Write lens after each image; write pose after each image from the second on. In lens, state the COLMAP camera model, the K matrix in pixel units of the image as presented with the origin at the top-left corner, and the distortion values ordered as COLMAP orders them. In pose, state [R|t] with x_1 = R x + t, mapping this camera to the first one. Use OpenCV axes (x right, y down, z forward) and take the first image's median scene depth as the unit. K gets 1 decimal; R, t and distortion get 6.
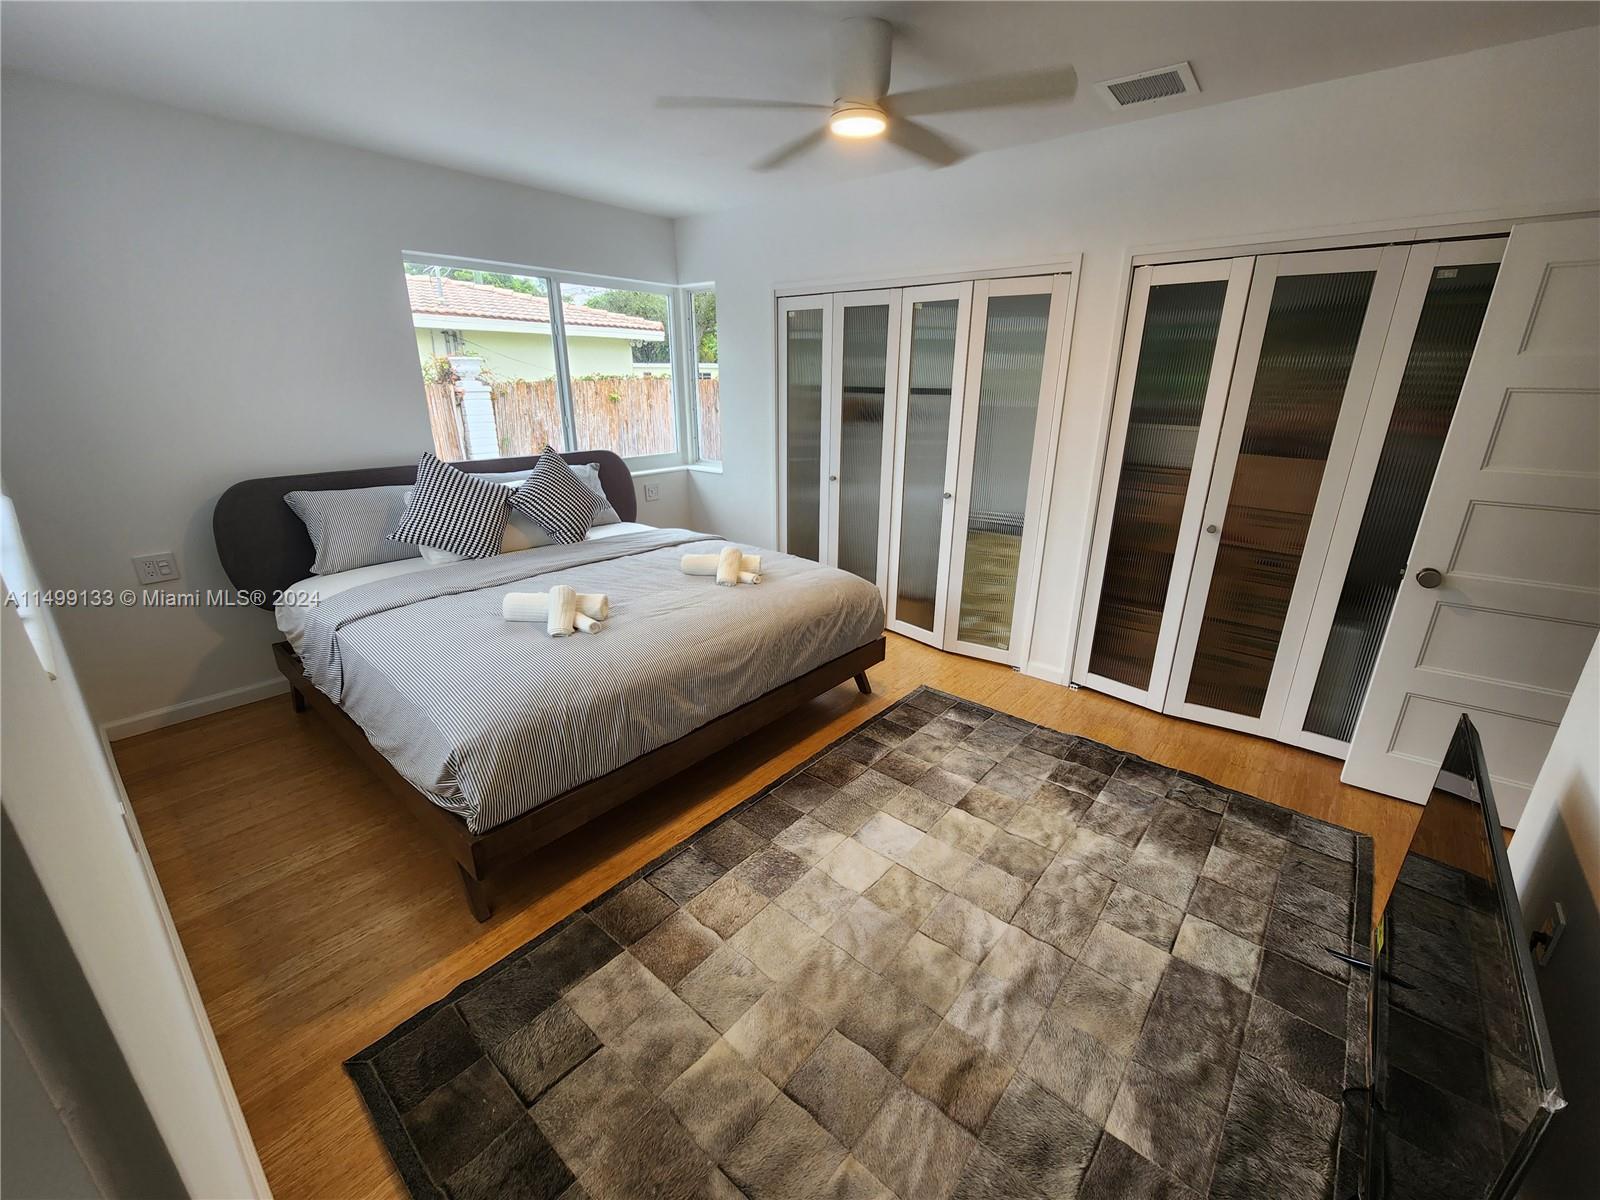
lens RADIAL K [[654.2, 0, 804.9], [0, 654.2, 600.8], [0, 0, 1]] dist [-0.002087, -0.000503]
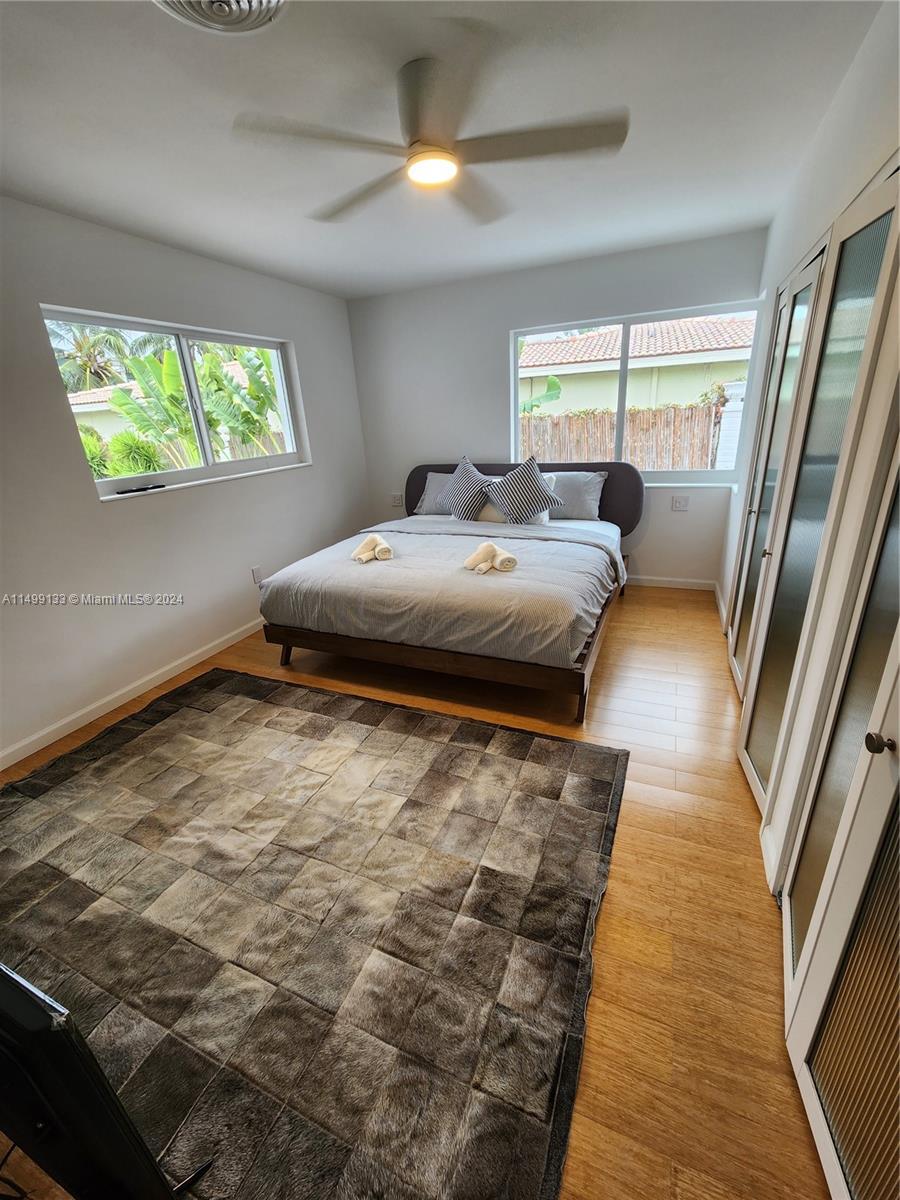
lens RADIAL K [[490.6, 0, 453.4], [0, 490.6, 607.7], [0, 0, 1]] dist [-0.002087, -0.000503]
pose [[0.285560, 0.329109, -0.900079, 0.937010], [-0.258961, 0.930747, 0.258165, -0.234732], [0.922710, 0.159364, 0.351011, 0.757313]]
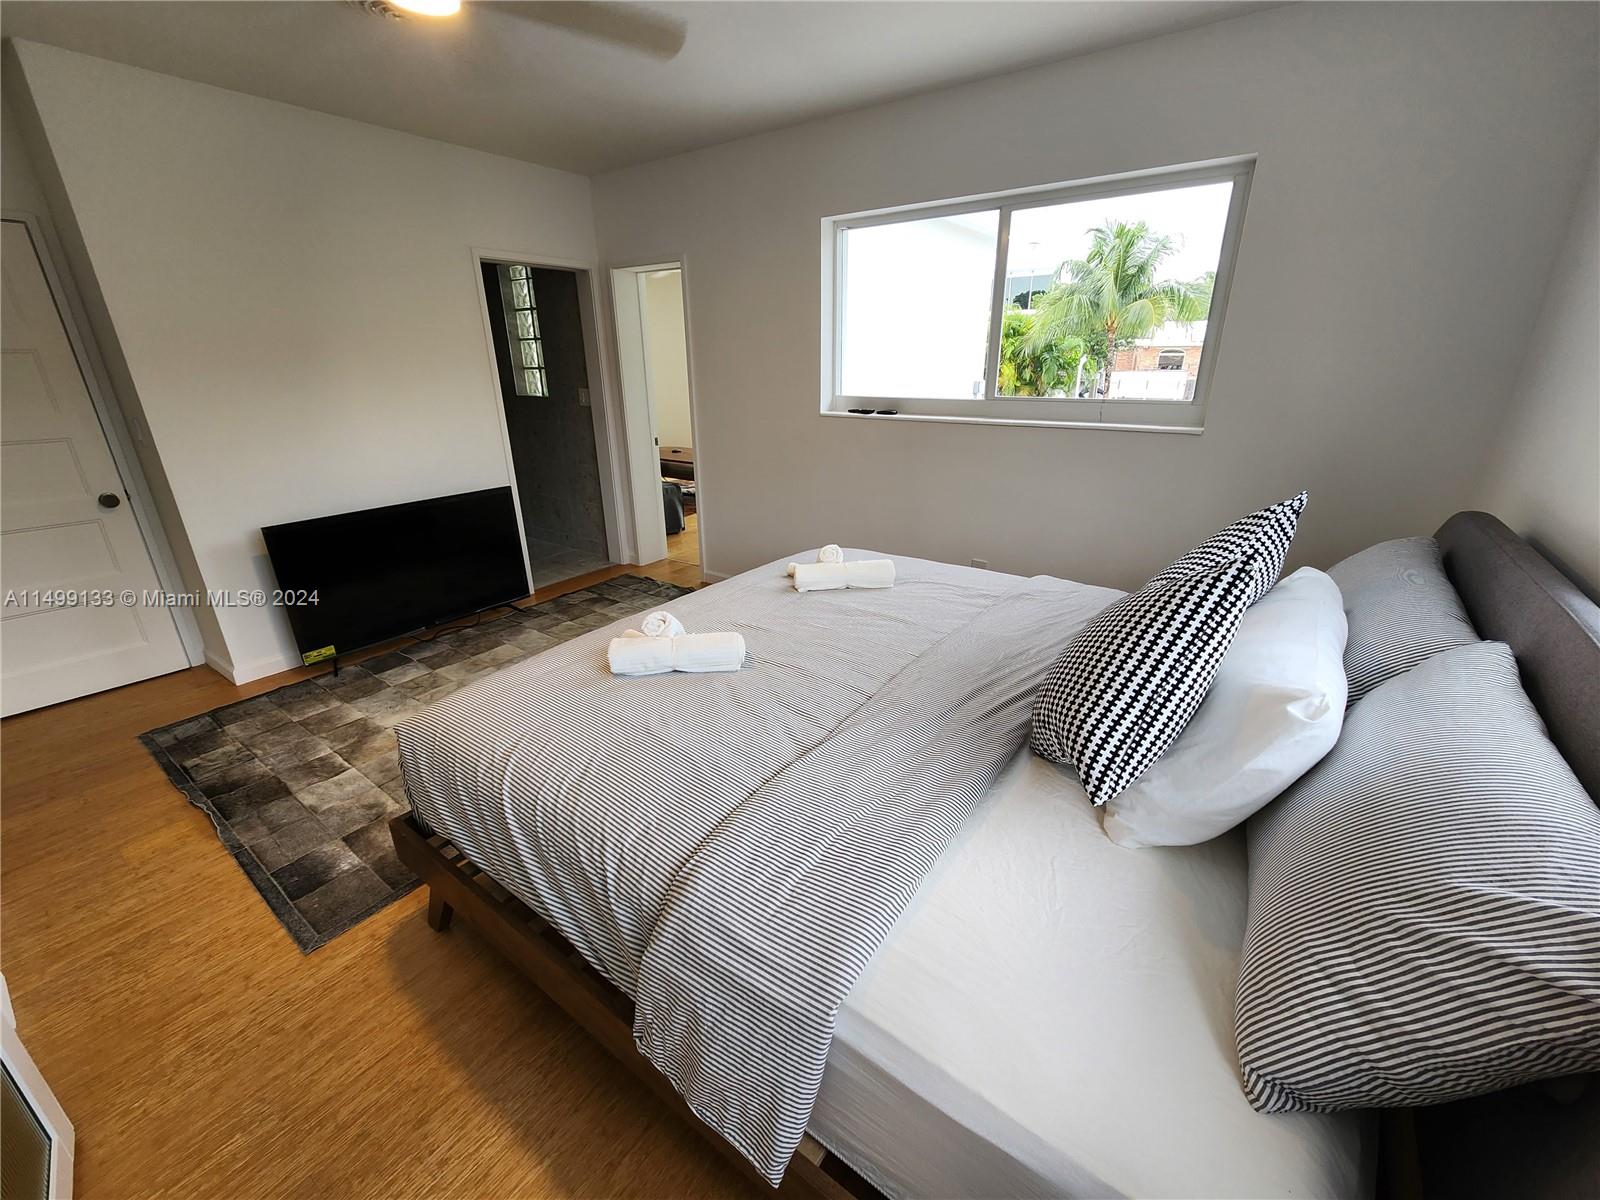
lens RADIAL K [[654.2, 0, 801.0], [0, 654.2, 595.8], [0, 0, 1]] dist [-0.002087, -0.000503]
pose [[-0.997512, 0.023494, -0.066461, -0.240620], [-0.023206, 0.780825, 0.624318, -0.578372], [0.066562, 0.624308, -0.778338, 1.805235]]
